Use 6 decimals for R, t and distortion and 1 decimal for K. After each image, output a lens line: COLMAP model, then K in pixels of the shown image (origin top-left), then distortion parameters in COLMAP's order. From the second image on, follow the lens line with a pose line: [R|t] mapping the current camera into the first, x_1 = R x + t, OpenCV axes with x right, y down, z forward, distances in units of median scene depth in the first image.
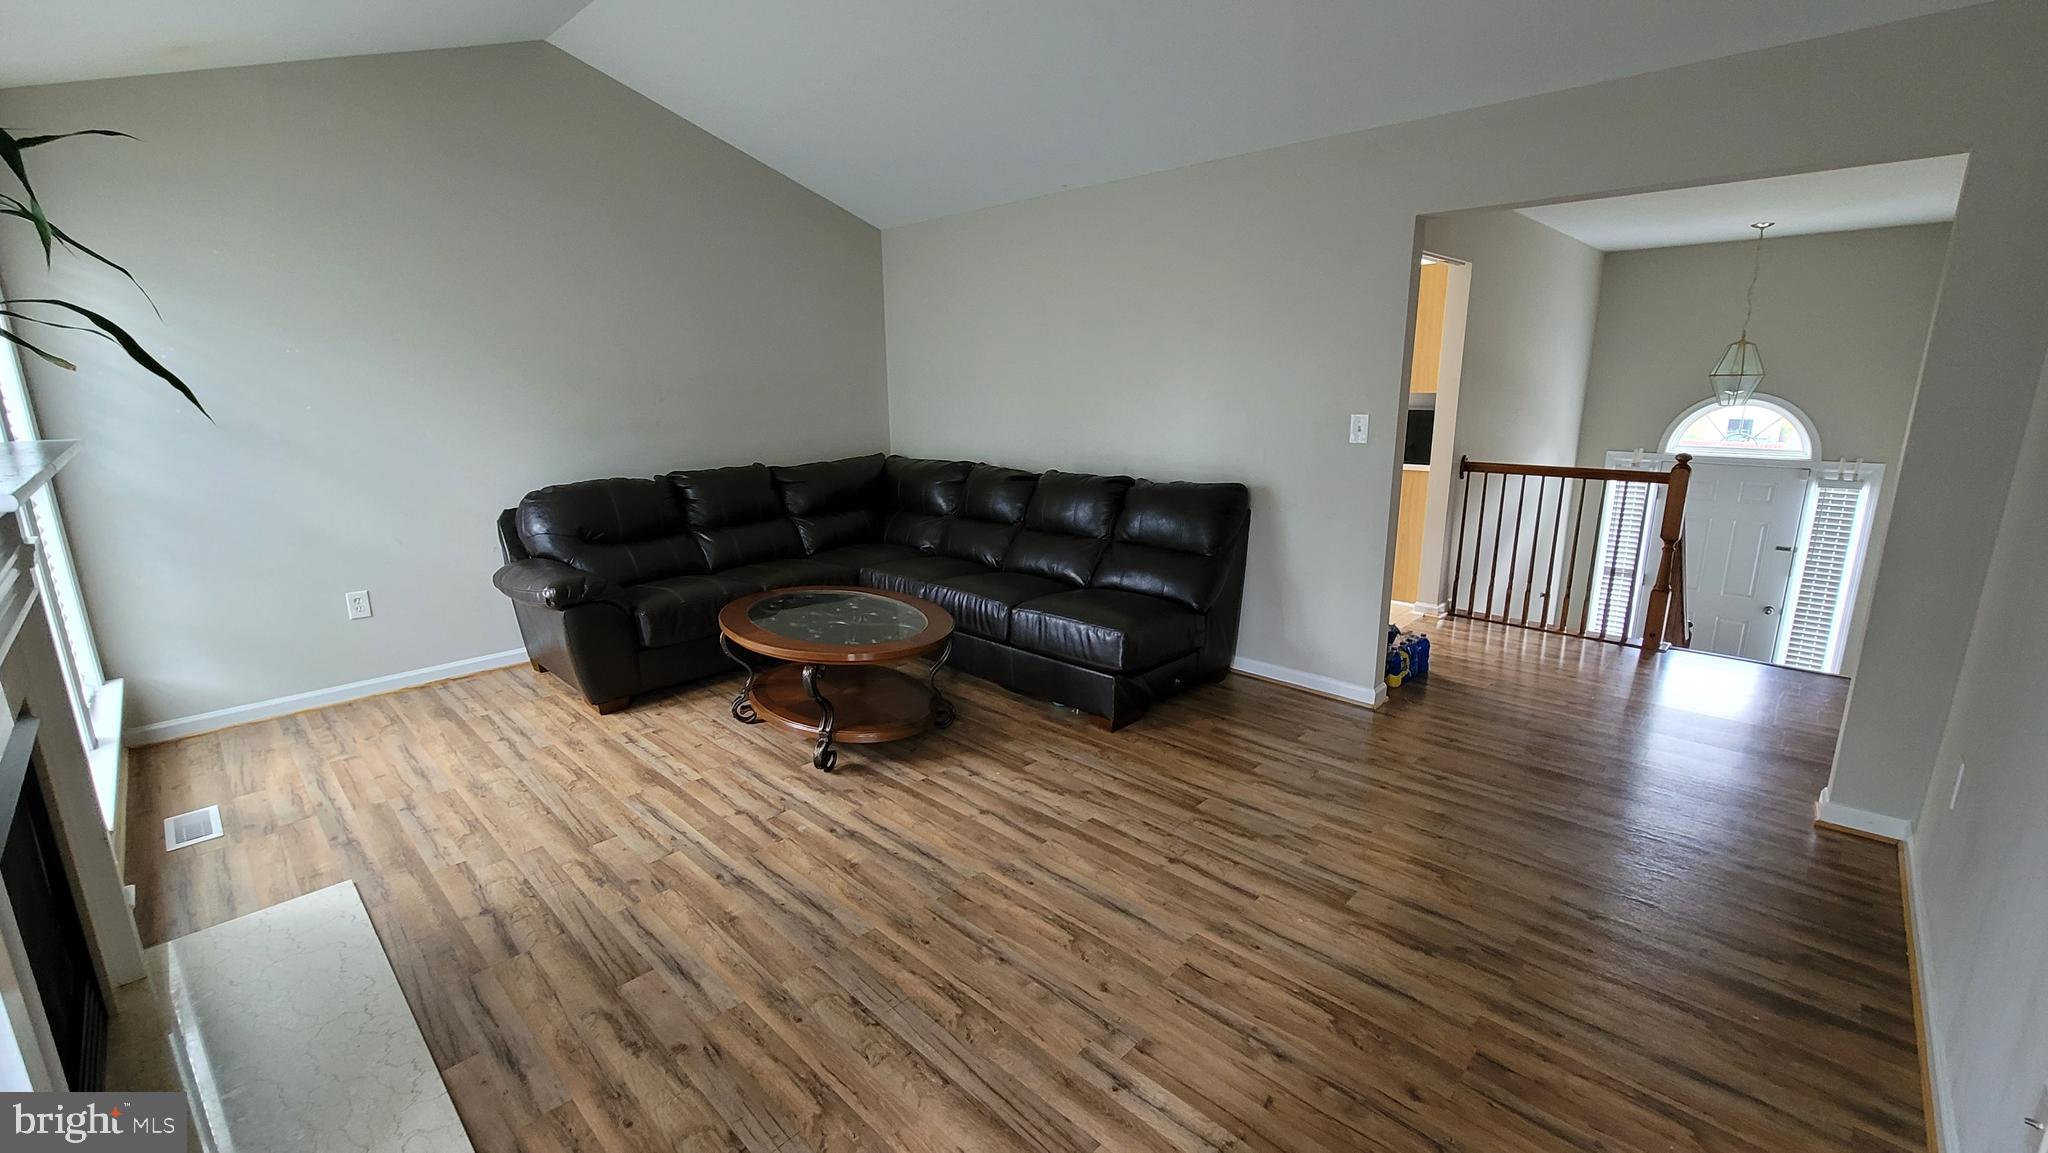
lens RADIAL K [[835.7, 0, 1030.5], [0, 835.7, 575.1], [0, 0, 1]] dist [-0.001269, -0.000069]
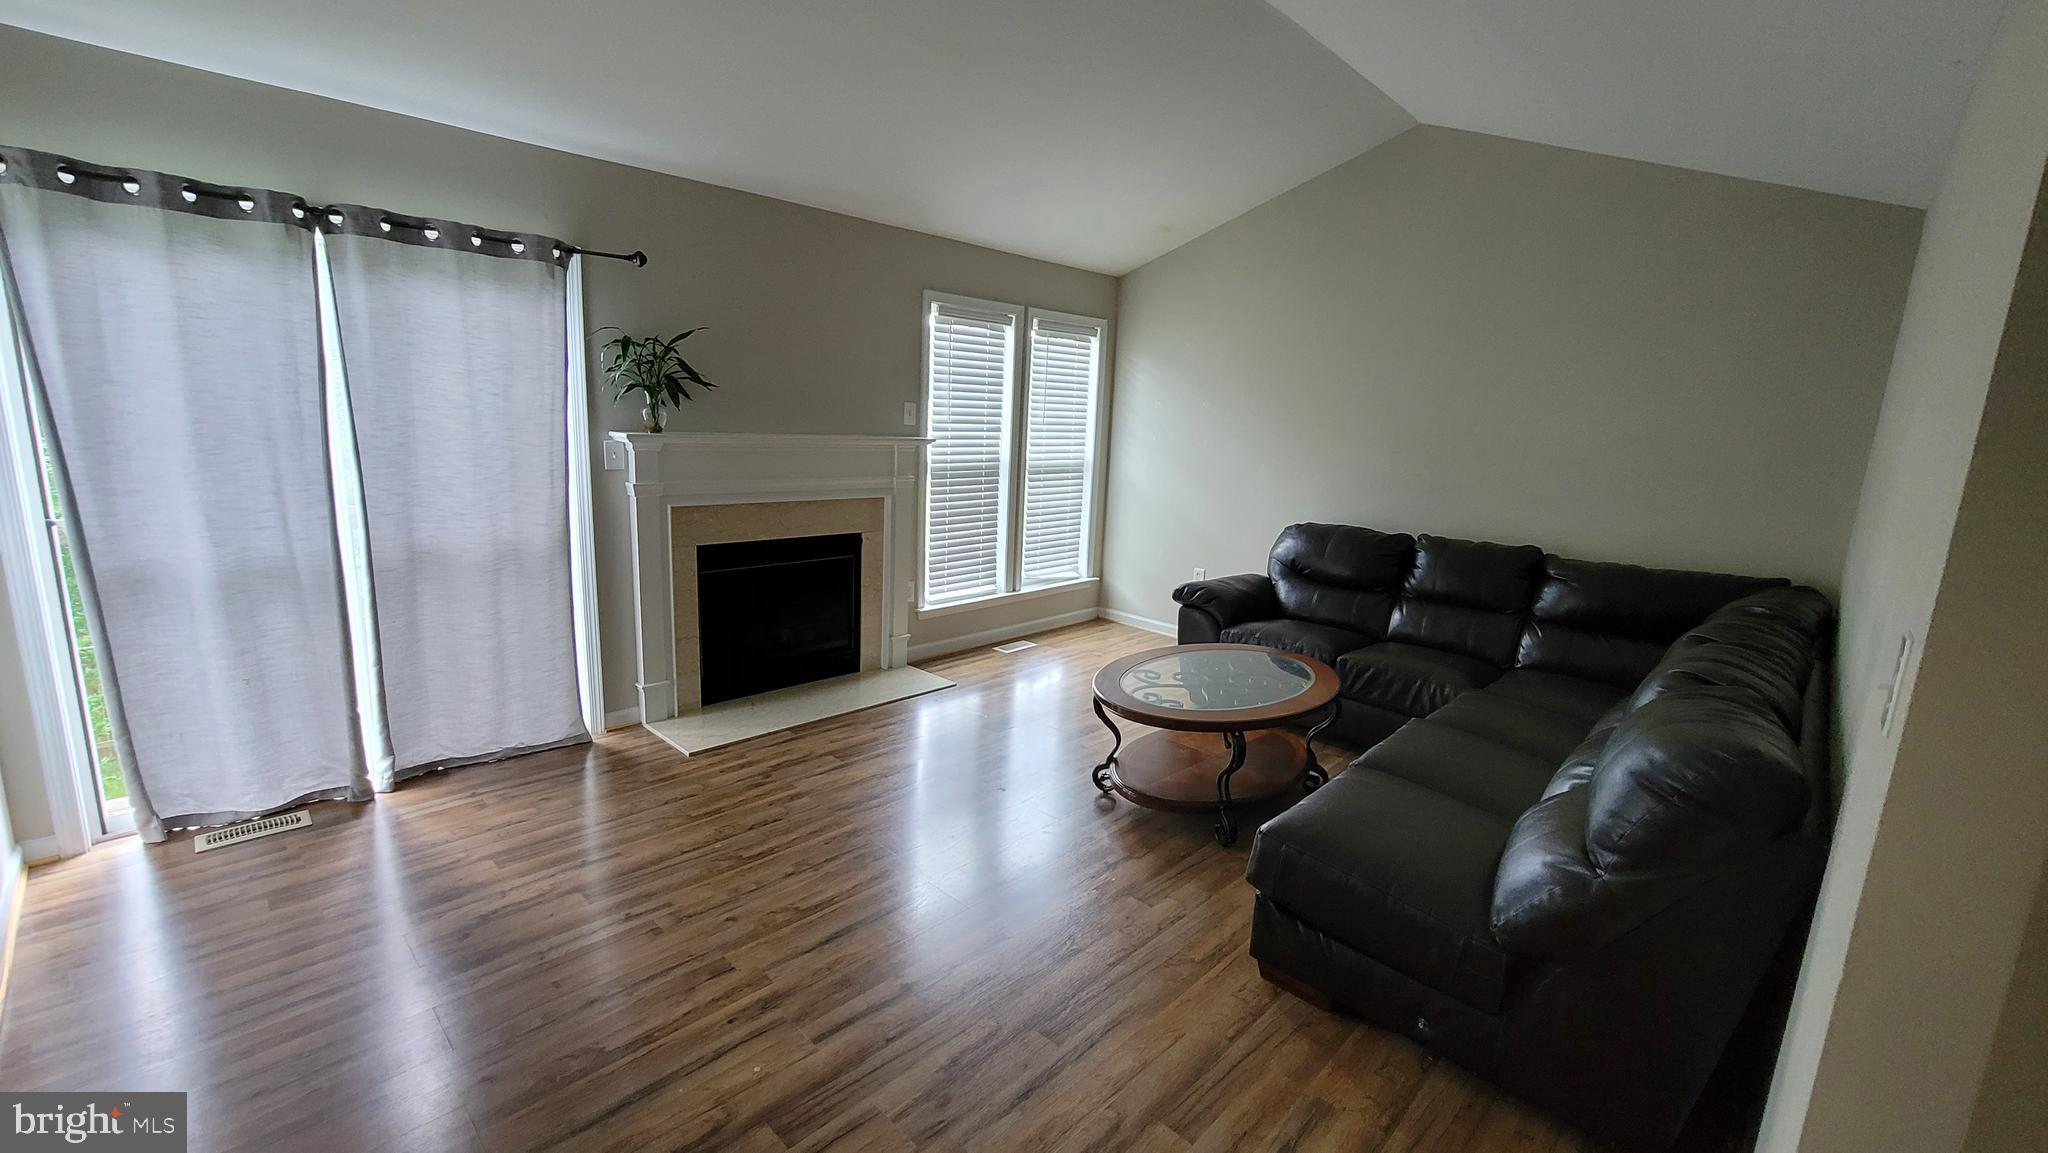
lens RADIAL K [[835.7, 0, 1030.5], [0, 835.7, 575.2], [0, 0, 1]] dist [-0.001269, -0.000069]
pose [[0.004010, 0.199000, -0.979991, 1.126338], [-0.272180, 0.943217, 0.190419, -0.305657], [0.962238, 0.265971, 0.057947, 1.172523]]
